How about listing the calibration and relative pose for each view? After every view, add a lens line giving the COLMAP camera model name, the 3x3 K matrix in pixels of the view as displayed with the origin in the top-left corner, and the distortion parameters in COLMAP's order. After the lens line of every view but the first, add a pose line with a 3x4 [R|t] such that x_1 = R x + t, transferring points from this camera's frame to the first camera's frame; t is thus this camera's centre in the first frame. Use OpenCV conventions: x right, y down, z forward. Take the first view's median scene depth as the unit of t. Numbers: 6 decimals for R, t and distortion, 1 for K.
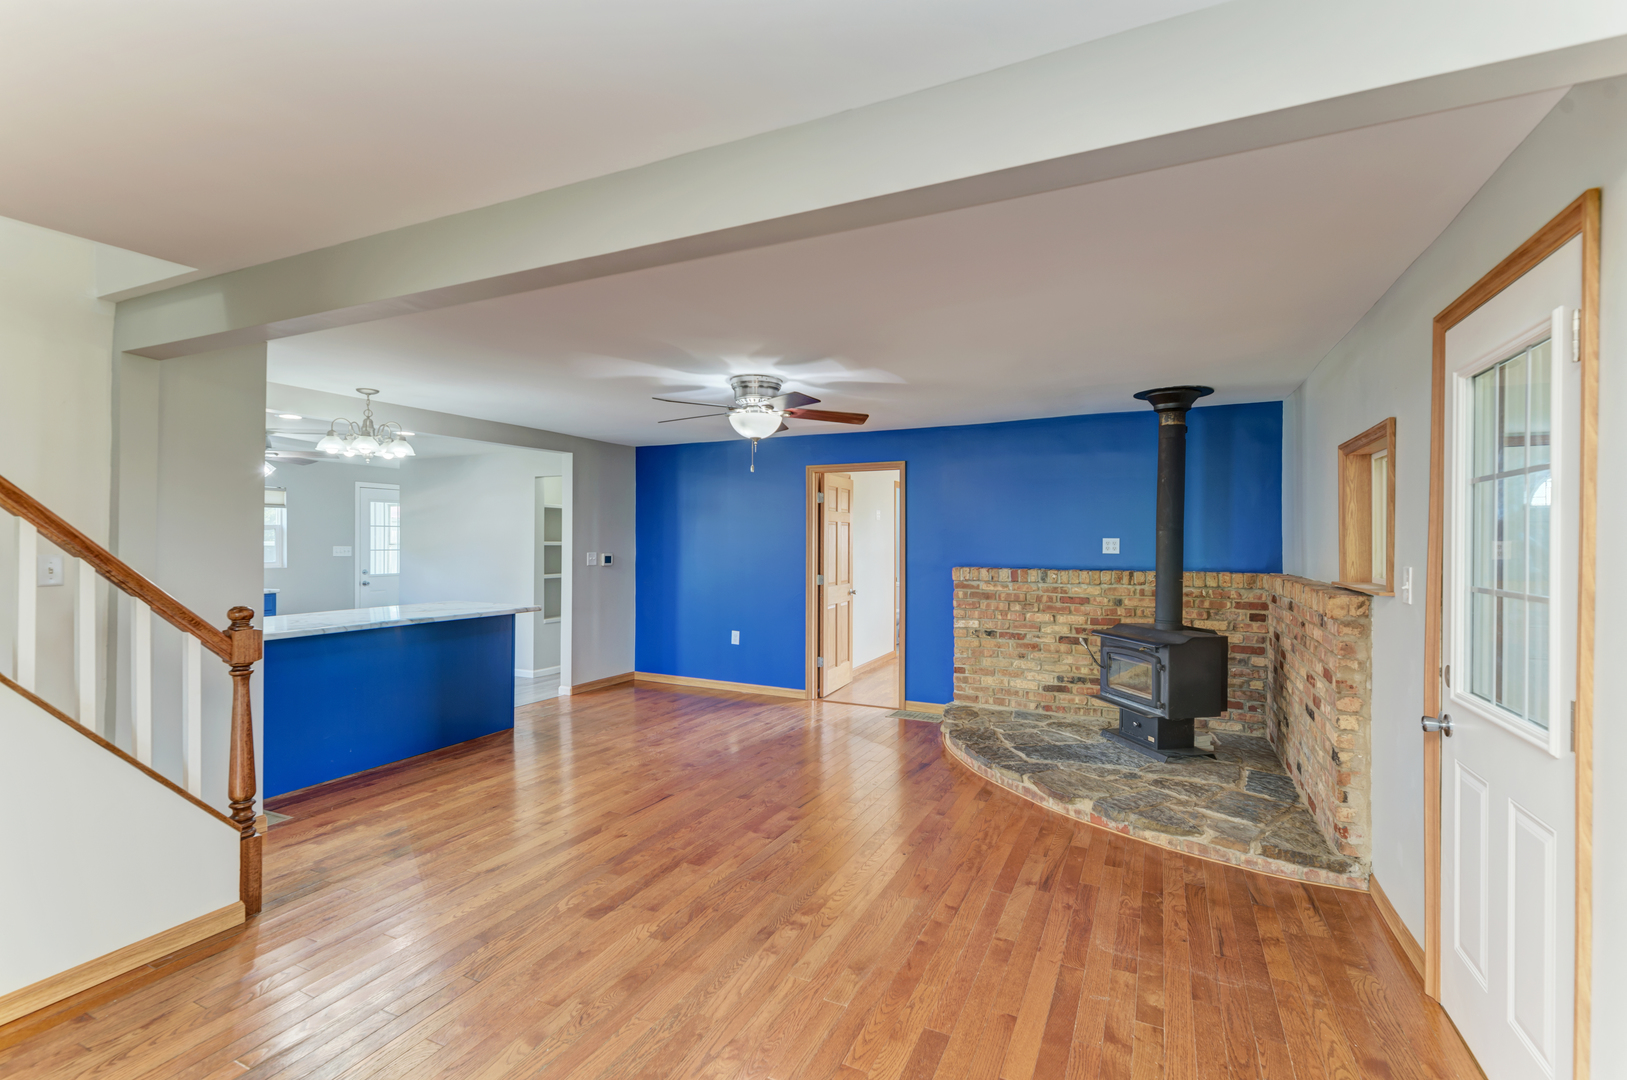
lens RADIAL K [[717.7, 0, 811.3], [0, 717.7, 540.9], [0, 0, 1]] dist [0.016531, -0.000482]
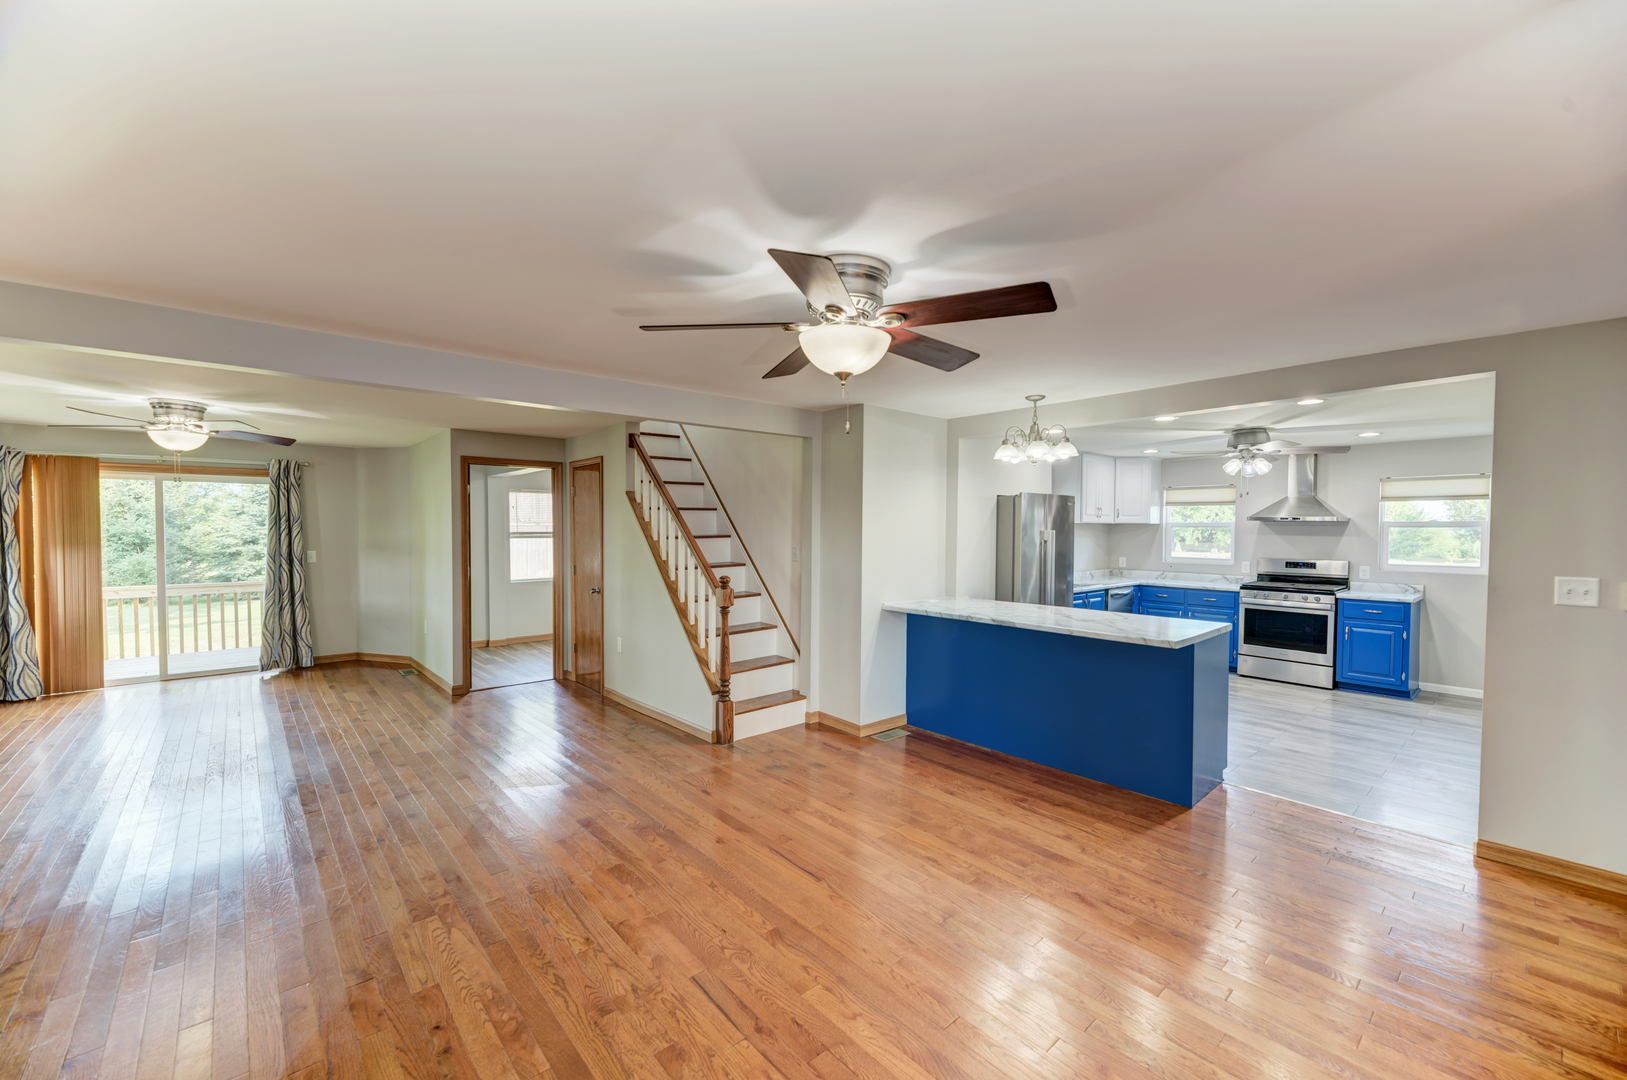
lens RADIAL K [[653.3, 0, 821.0], [0, 653.3, 543.2], [0, 0, 1]] dist [0.003546, -0.001613]
pose [[-0.385030, 0.016935, -0.922749, 0.281328], [-0.003896, 0.999793, 0.019975, -0.011976], [0.922896, 0.011286, -0.384884, 0.808716]]
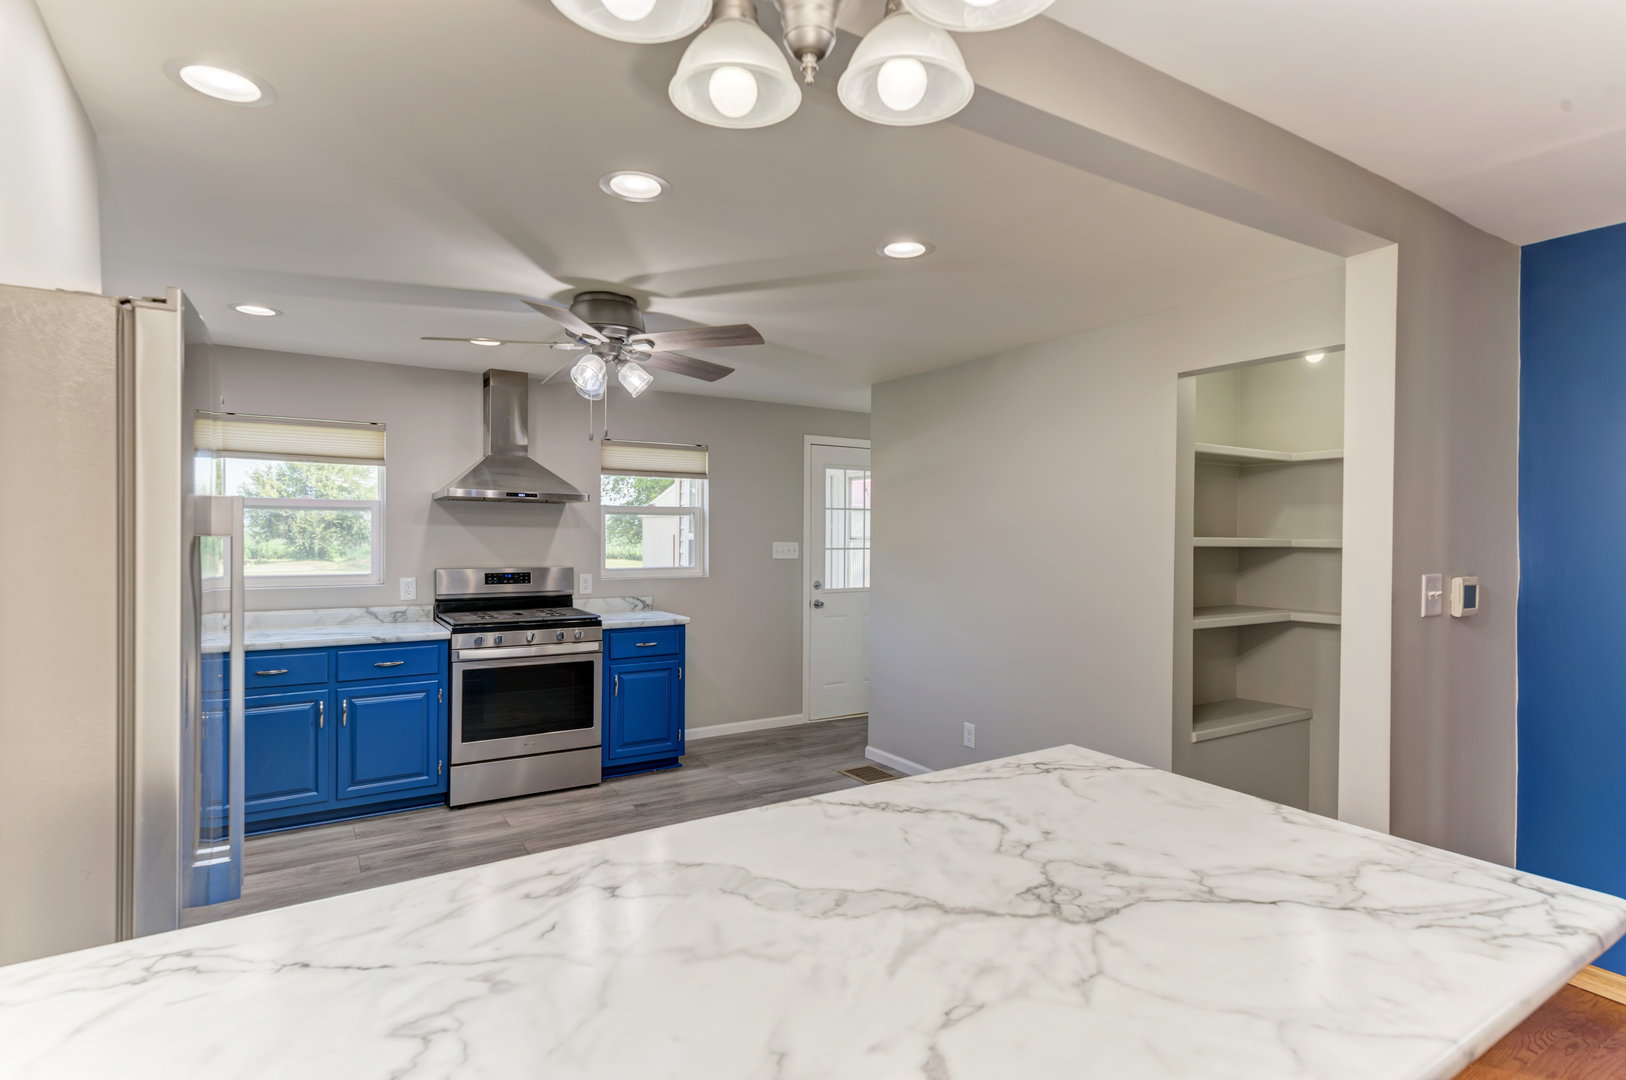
lens RADIAL K [[815.6, 0, 816.2], [0, 815.6, 540.2], [0, 0, 1]] dist [0.012614, 0.000793]
pose [[0.845714, 0.007744, -0.533580, -0.377204], [-0.003370, 0.999952, 0.009170, -0.000752], [0.533626, -0.005957, 0.845700, 0.625078]]
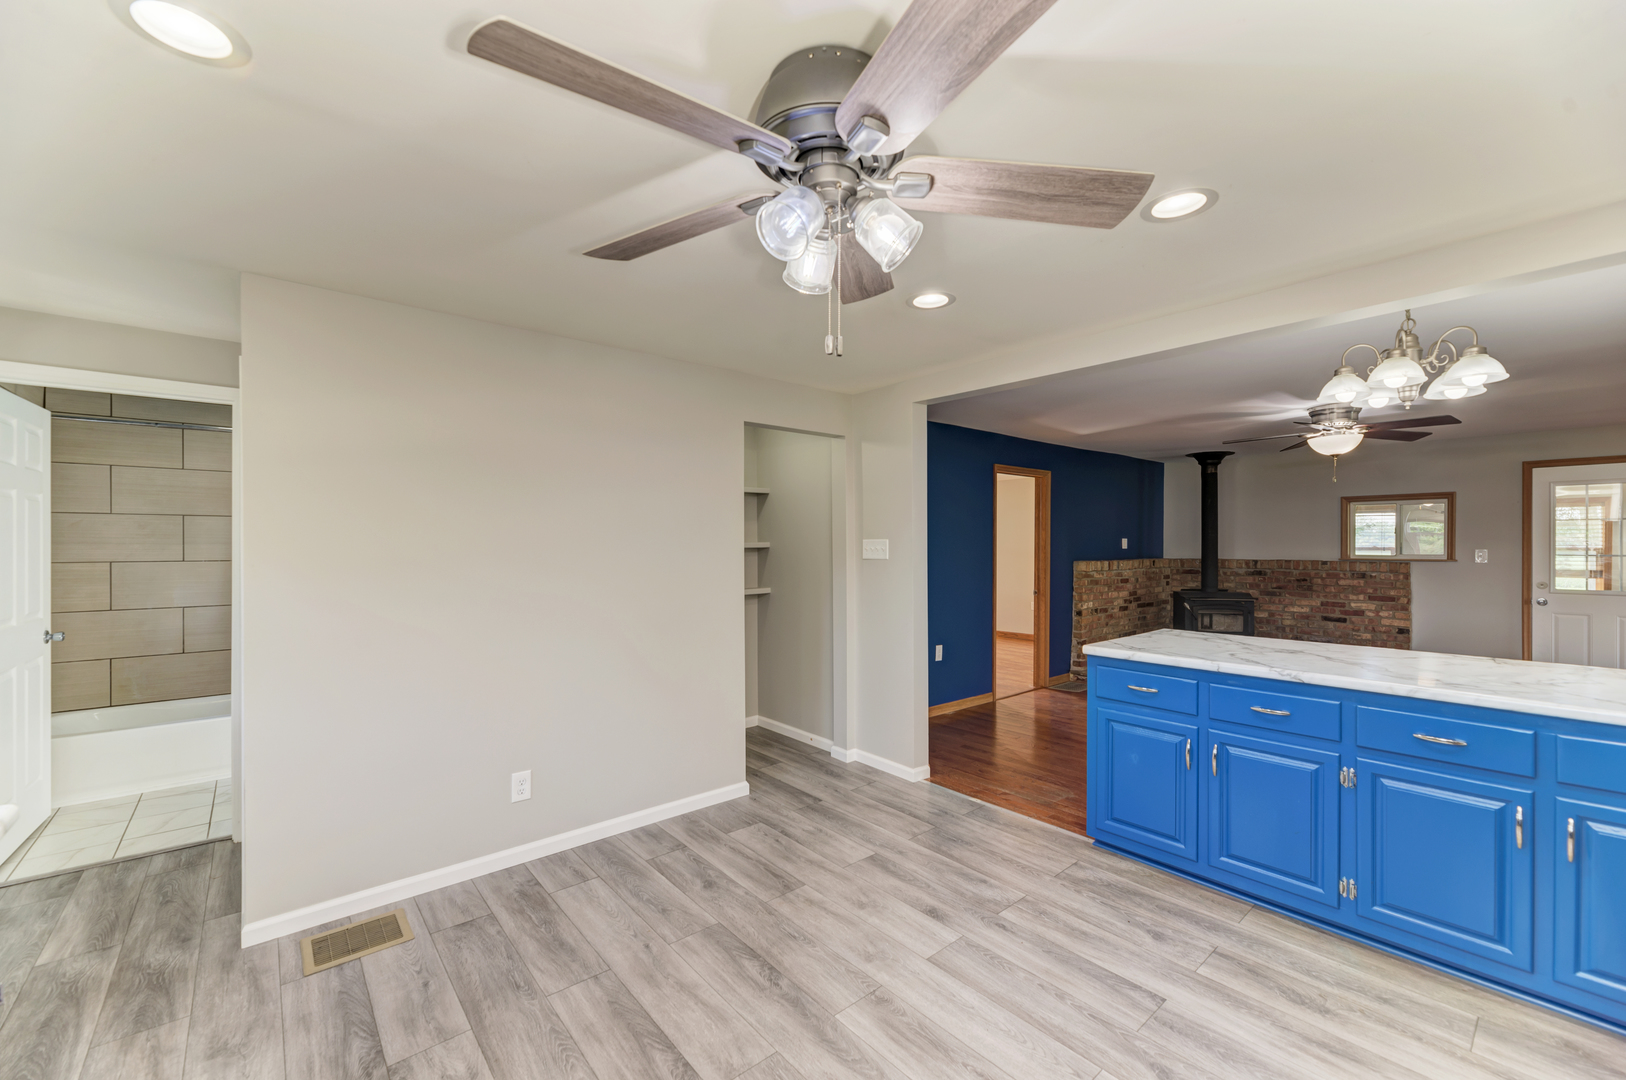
lens RADIAL K [[652.9, 0, 808.1], [0, 652.9, 547.3], [0, 0, 1]] dist [0.003546, -0.001613]
pose [[0.414835, -0.010589, 0.909835, -0.982376], [0.000744, 0.999936, 0.011298, -0.000695], [-0.909896, -0.004010, 0.414817, 0.918254]]
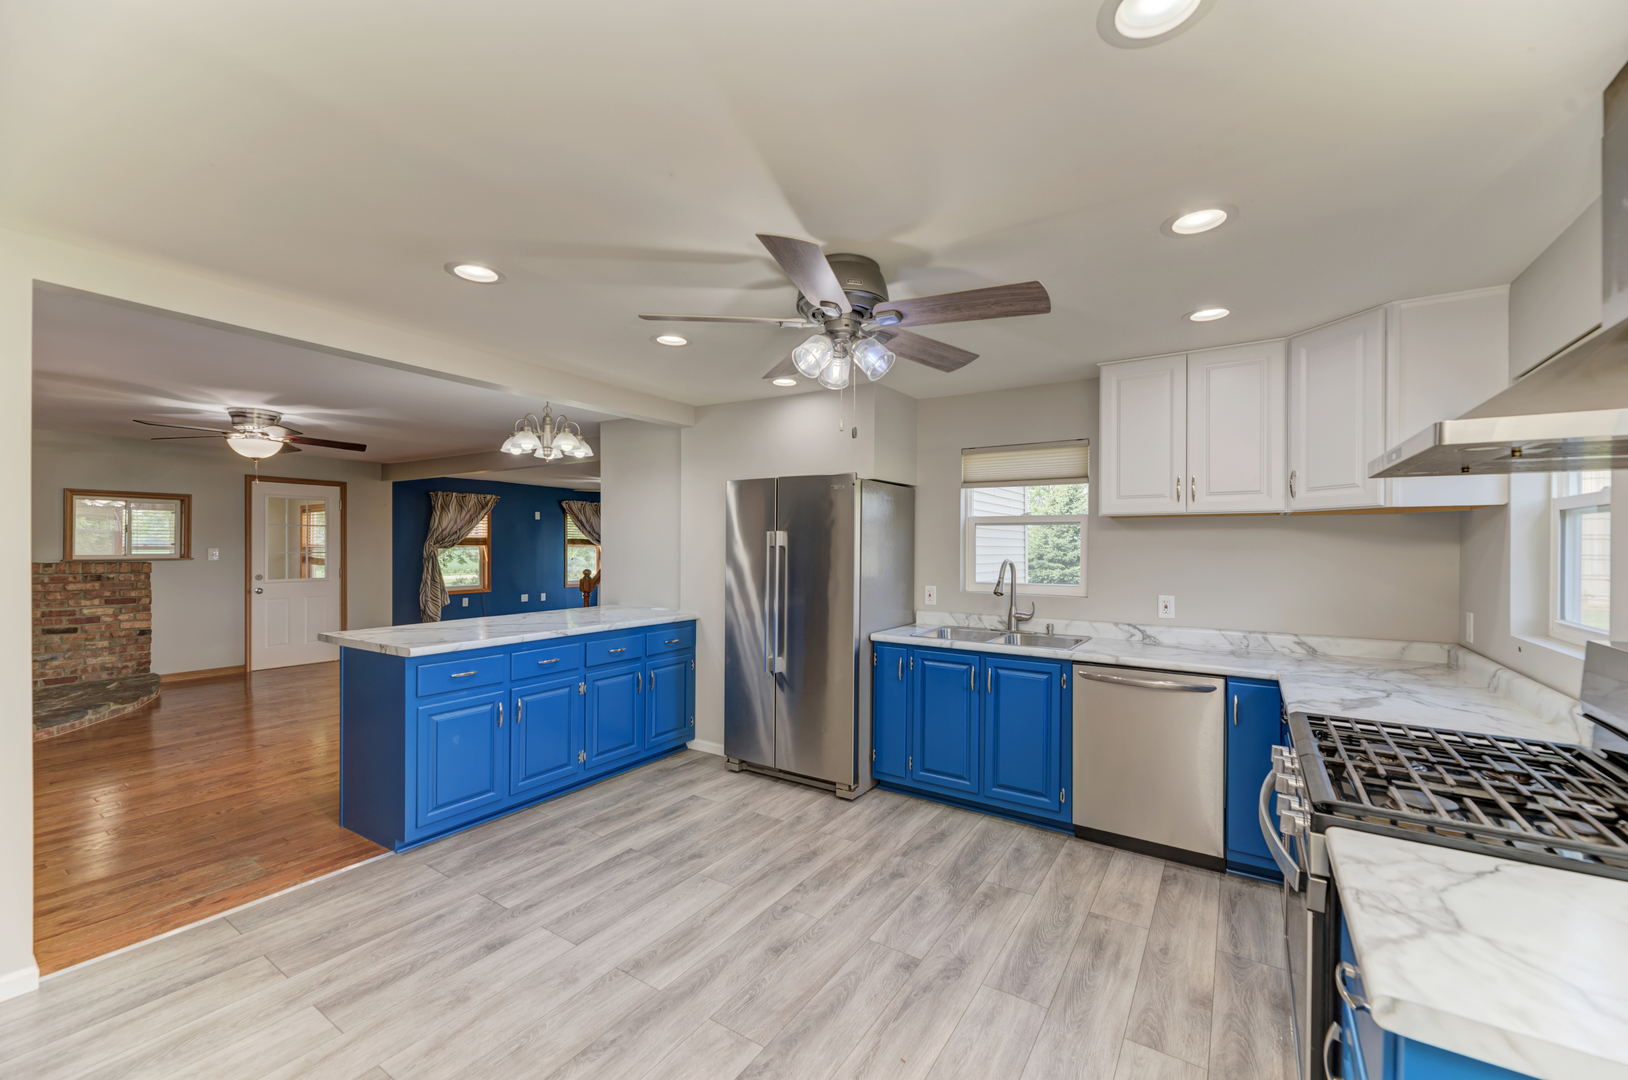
lens RADIAL K [[653.7, 0, 814.9], [0, 653.7, 543.8], [0, 0, 1]] dist [0.003546, -0.001613]
pose [[-0.991183, -0.010352, 0.132096, -0.812994], [-0.010998, 0.999931, -0.004159, 0.000199], [-0.132044, -0.005575, -0.991228, 1.362105]]
